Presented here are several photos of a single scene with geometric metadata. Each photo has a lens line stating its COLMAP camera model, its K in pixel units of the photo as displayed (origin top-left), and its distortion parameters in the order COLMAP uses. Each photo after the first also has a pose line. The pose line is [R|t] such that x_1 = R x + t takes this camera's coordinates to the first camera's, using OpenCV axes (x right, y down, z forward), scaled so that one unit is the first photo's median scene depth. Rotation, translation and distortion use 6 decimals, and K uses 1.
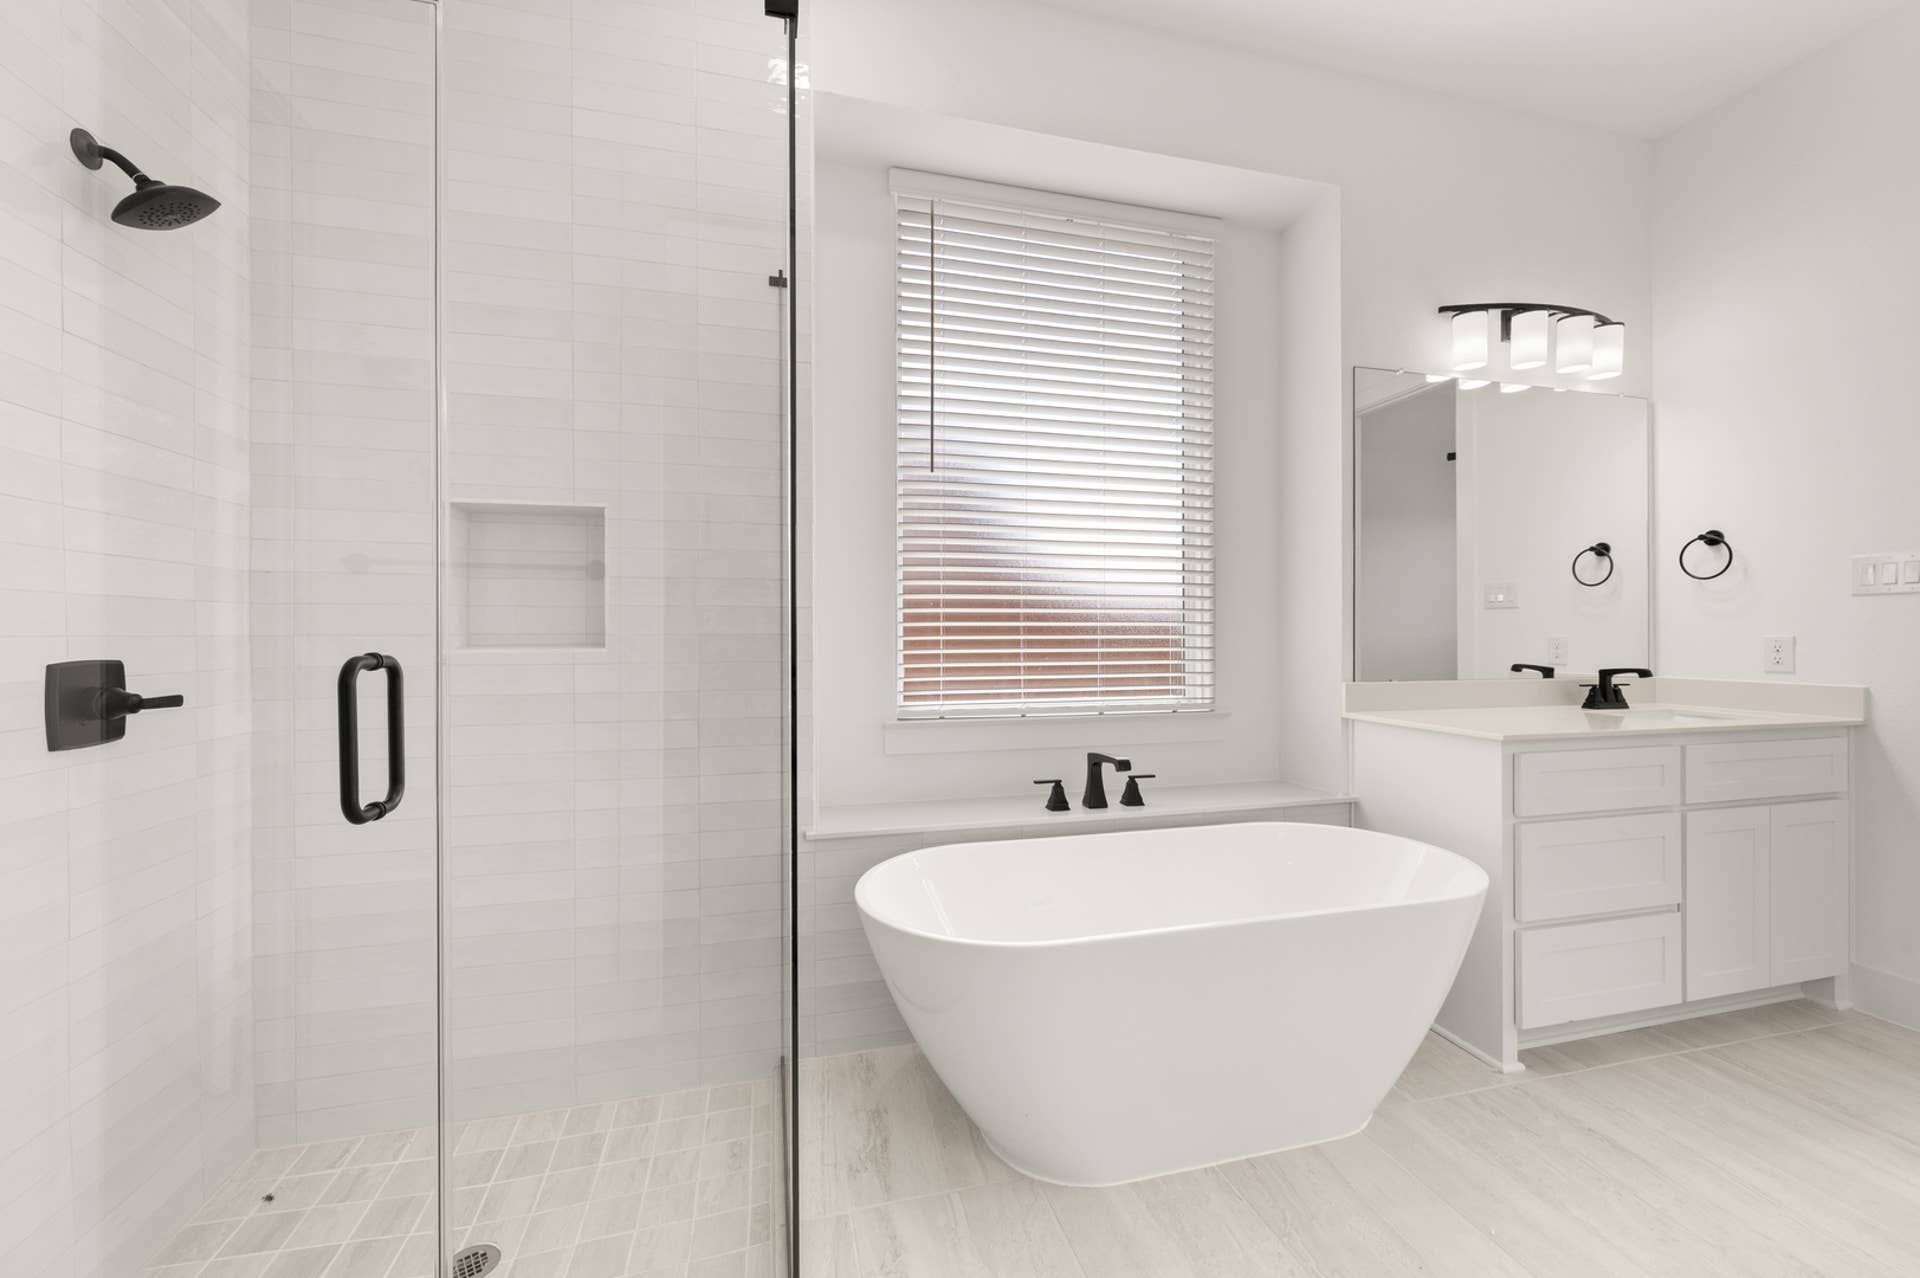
lens RADIAL K [[755.4, 0, 958.7], [0, 755.4, 633.9], [0, 0, 1]] dist [0.001533, 0.000161]
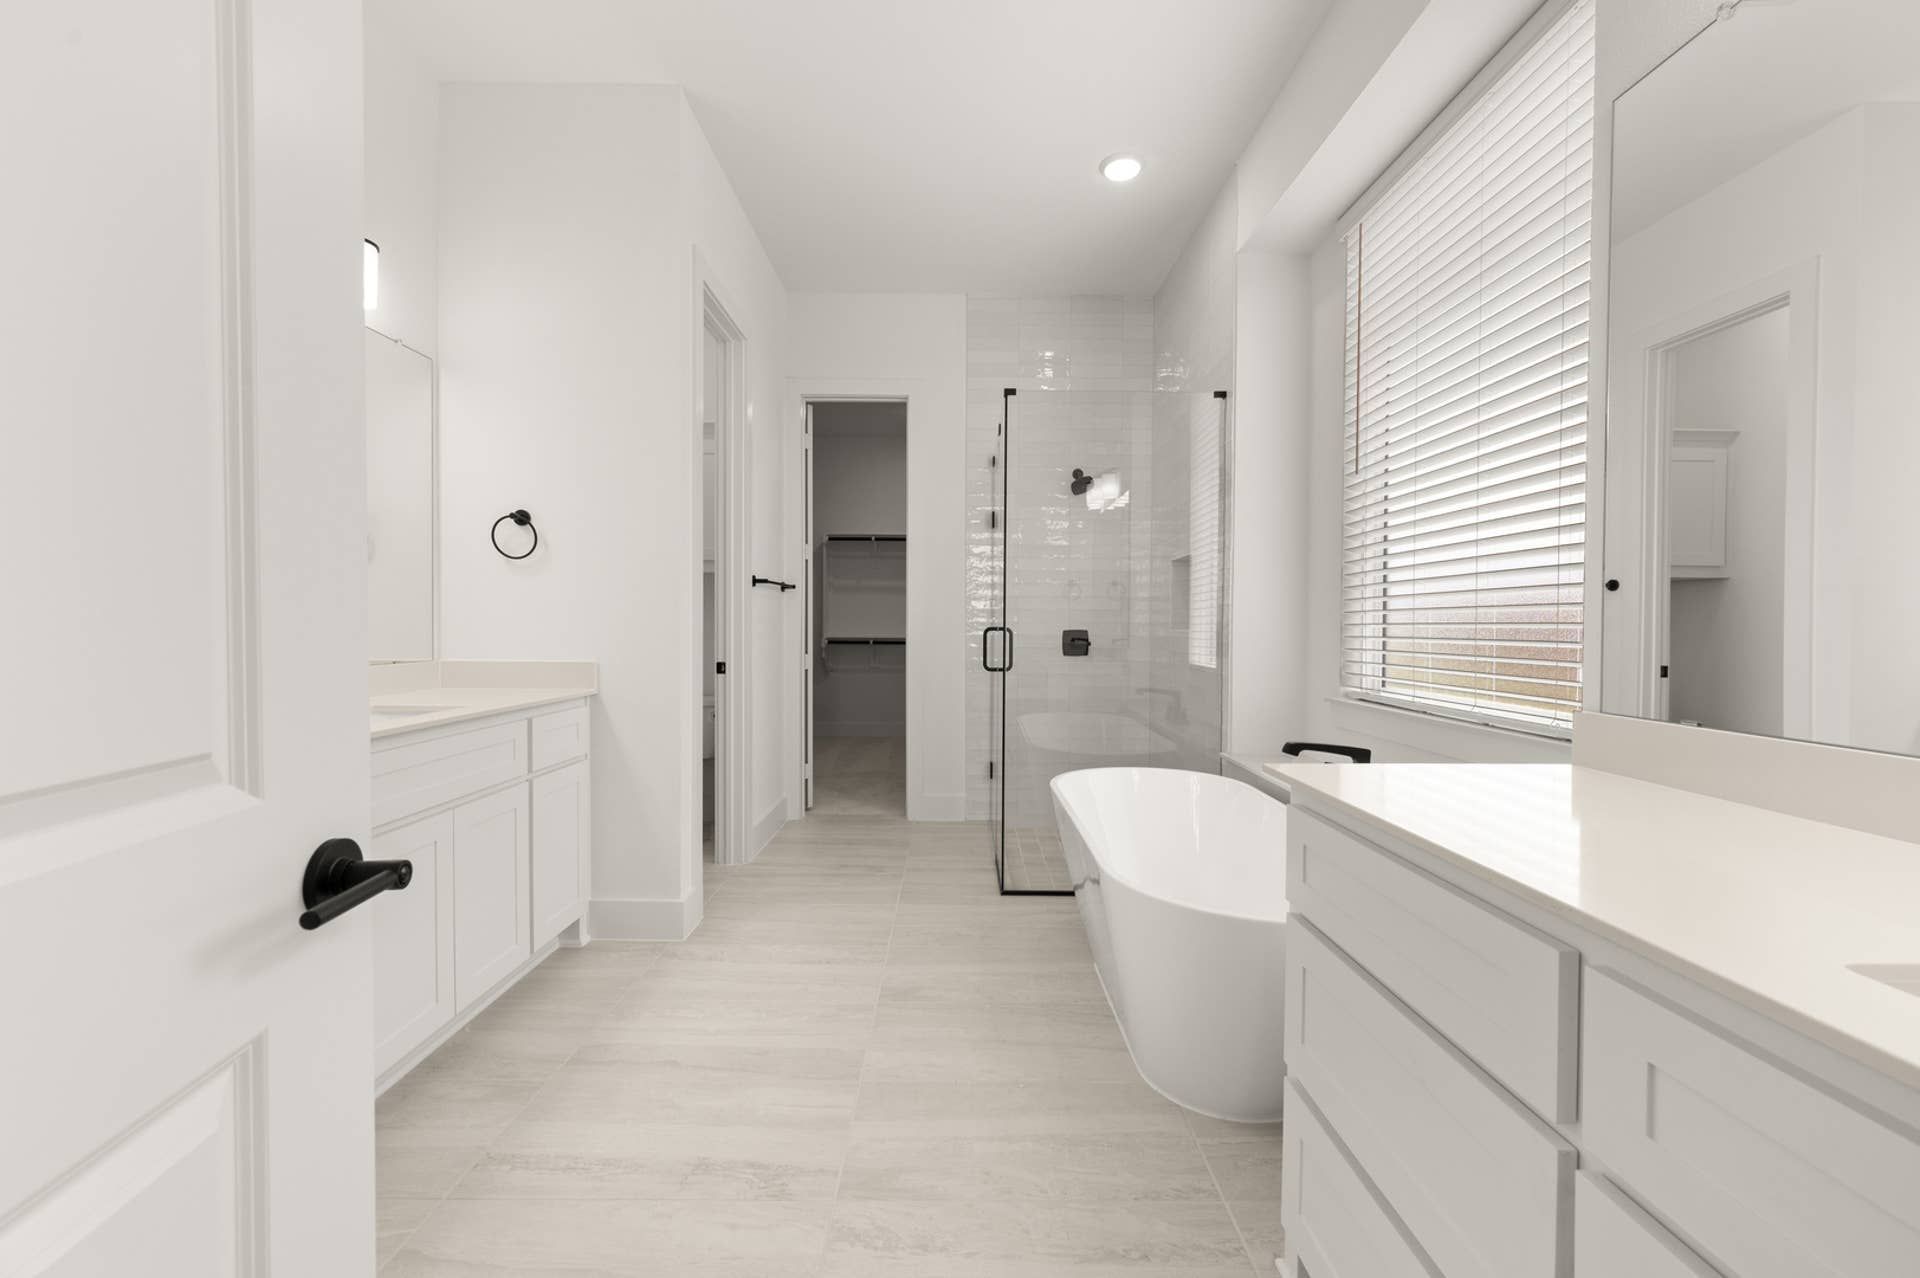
lens RADIAL K [[755.4, 0, 958.7], [0, 755.4, 633.9], [0, 0, 1]] dist [0.001533, 0.000161]
pose [[-0.241440, 0.015881, -0.970286, 1.564319], [-0.005783, 0.999825, 0.017803, 0.001725], [0.970398, 0.009909, -0.241306, 0.954856]]
